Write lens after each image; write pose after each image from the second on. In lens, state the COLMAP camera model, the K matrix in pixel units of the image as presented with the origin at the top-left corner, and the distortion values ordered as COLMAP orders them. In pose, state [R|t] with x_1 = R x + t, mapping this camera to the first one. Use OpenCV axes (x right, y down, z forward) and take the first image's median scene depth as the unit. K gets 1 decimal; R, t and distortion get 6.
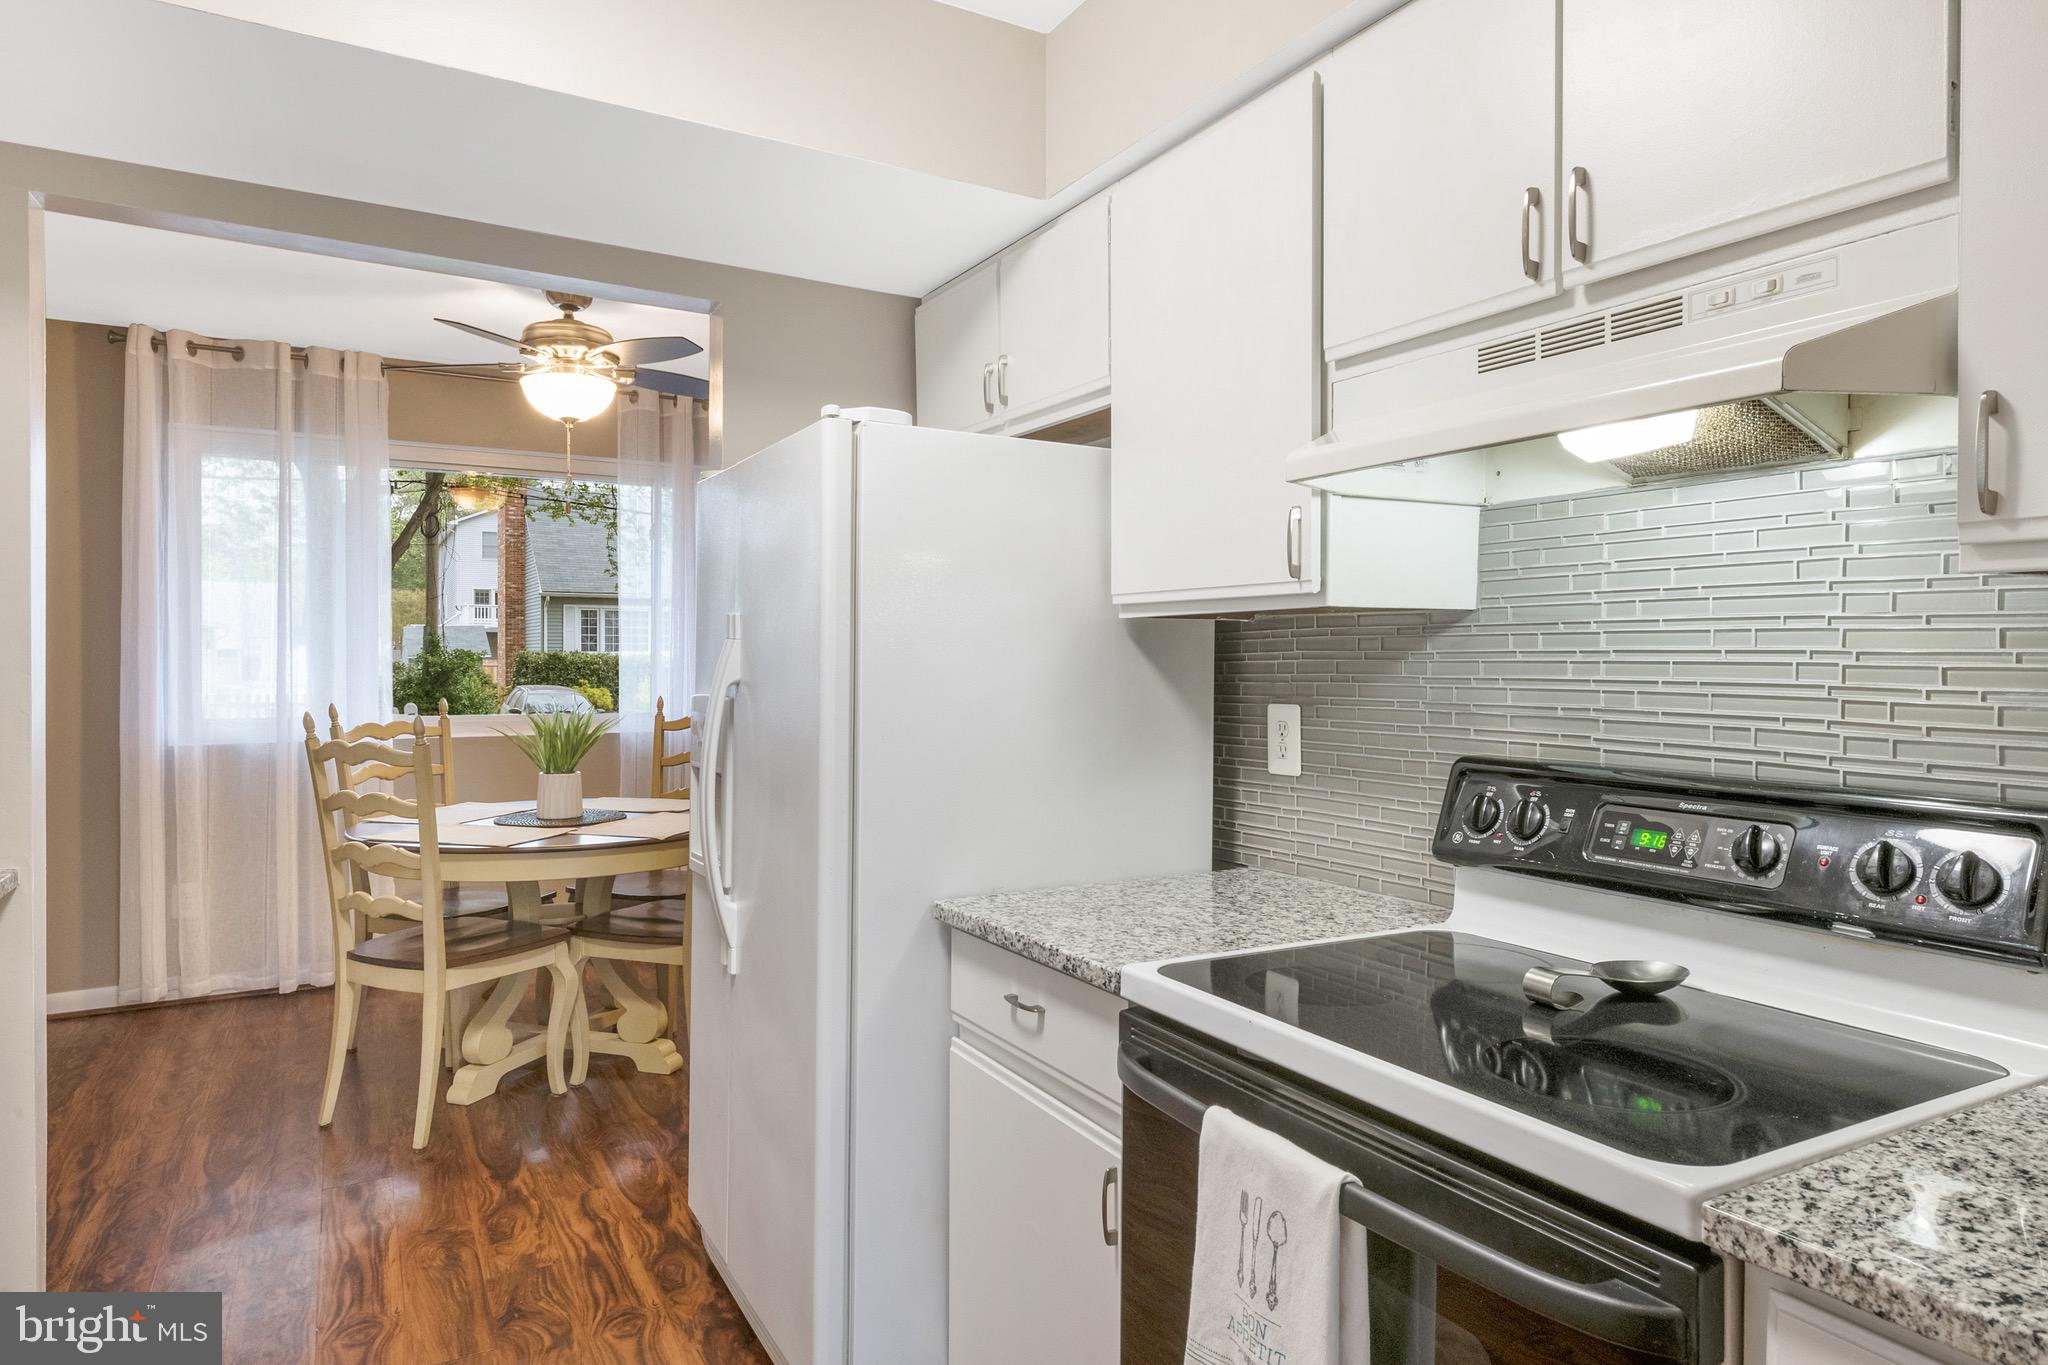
lens RADIAL K [[1262.5, 0, 1030.9], [0, 1262.5, 654.7], [0, 0, 1]] dist [0.032658, 0.001075]
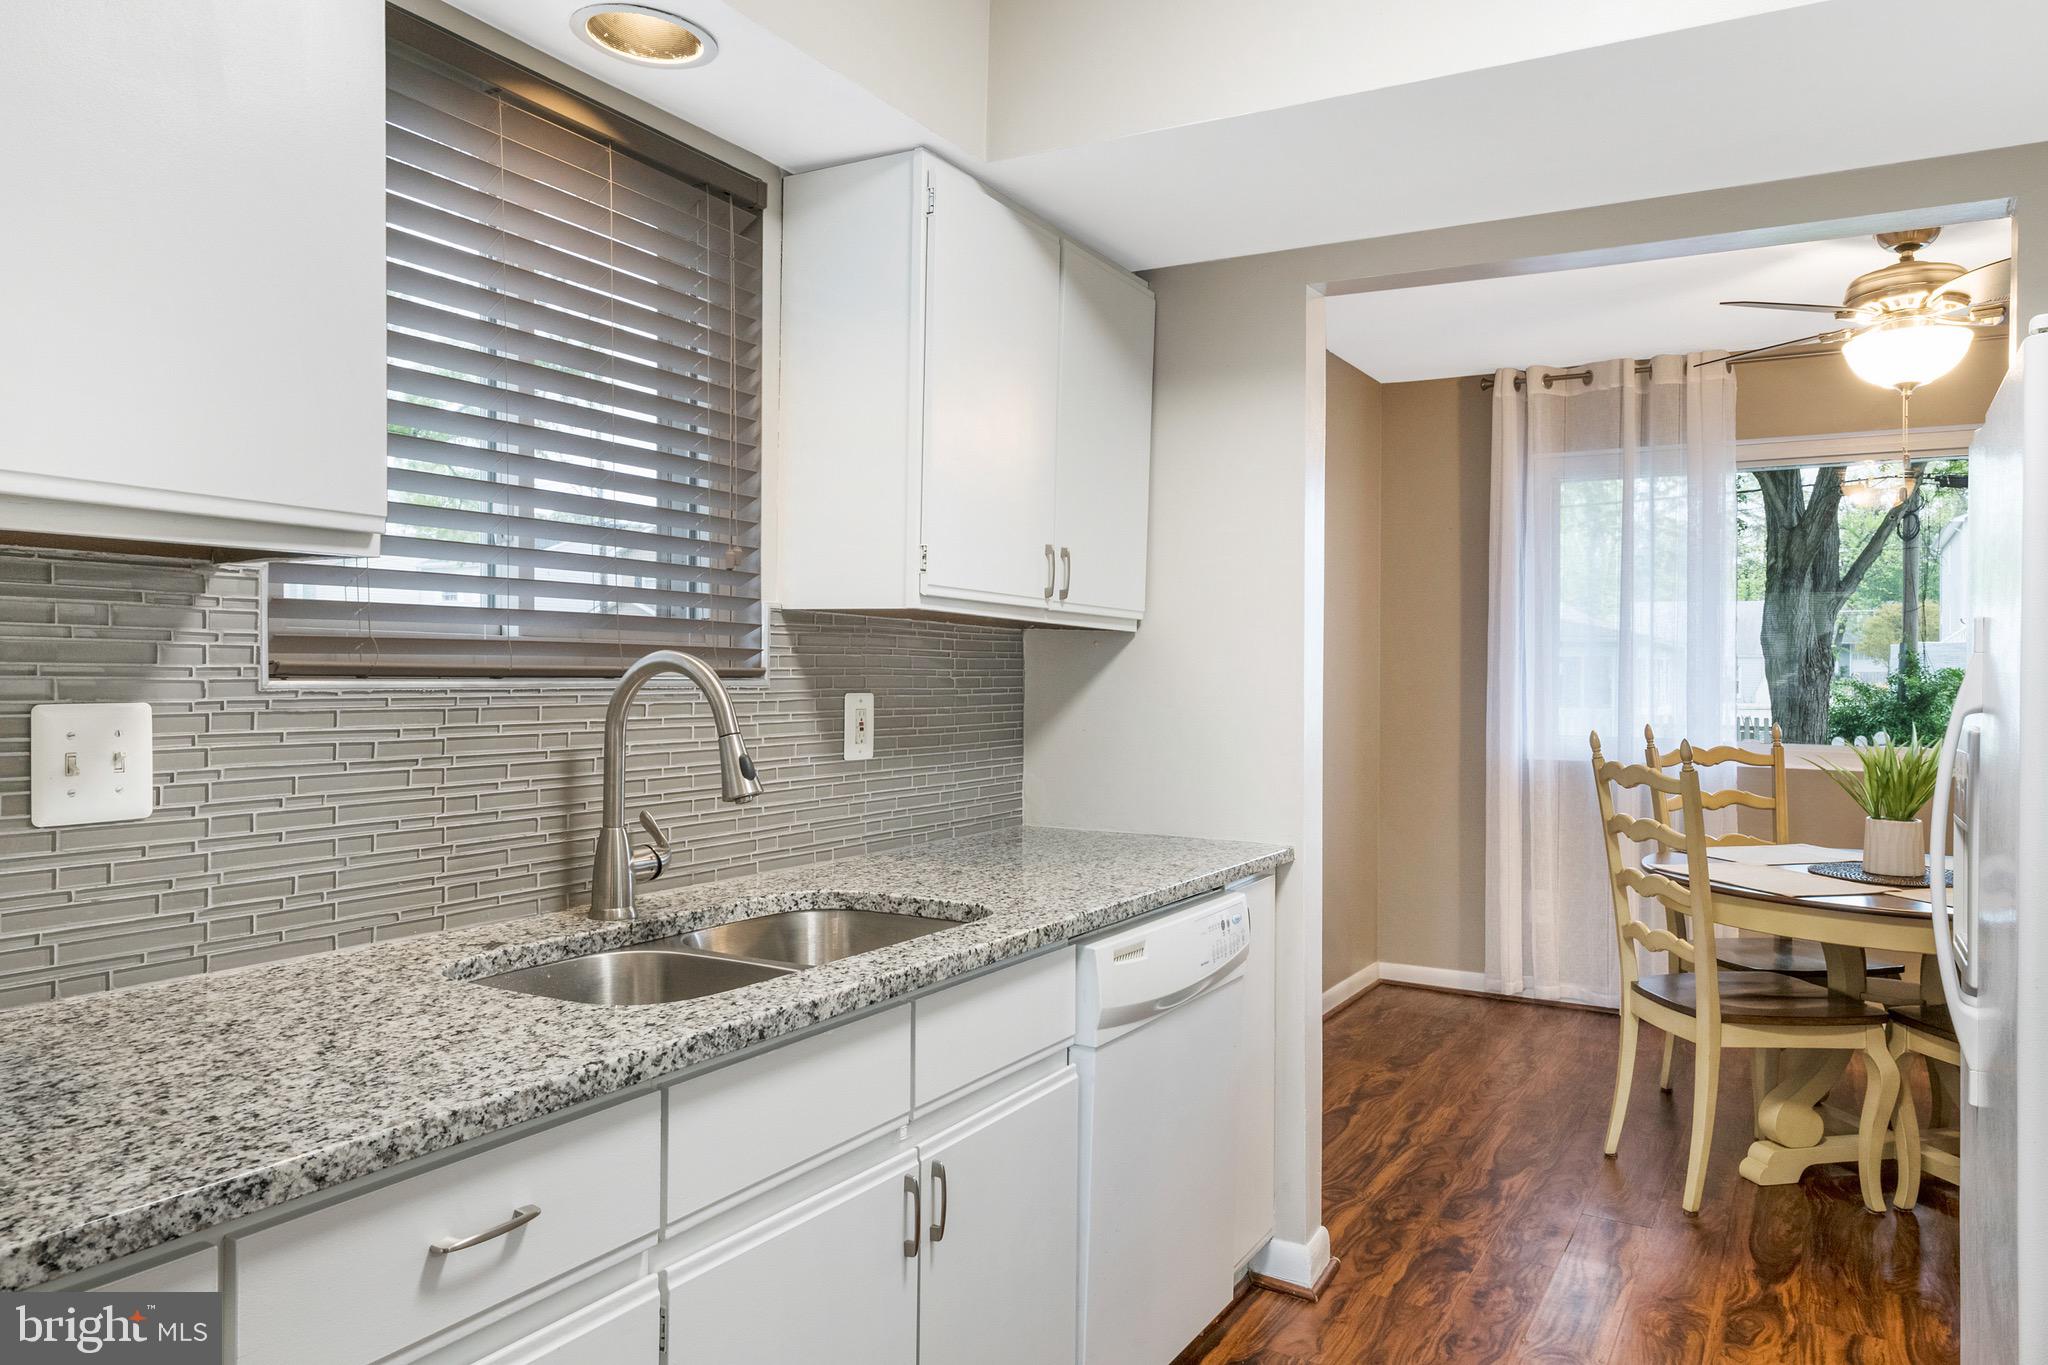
lens RADIAL K [[1371.9, 0, 1038.8], [0, 1371.9, 669.8], [0, 0, 1]] dist [0.004008, 0.000502]
pose [[0.498607, 0.005507, -0.866811, 0.122788], [-0.009435, 0.999955, 0.000926, 0.000638], [0.866777, 0.007717, 0.498637, 0.085268]]
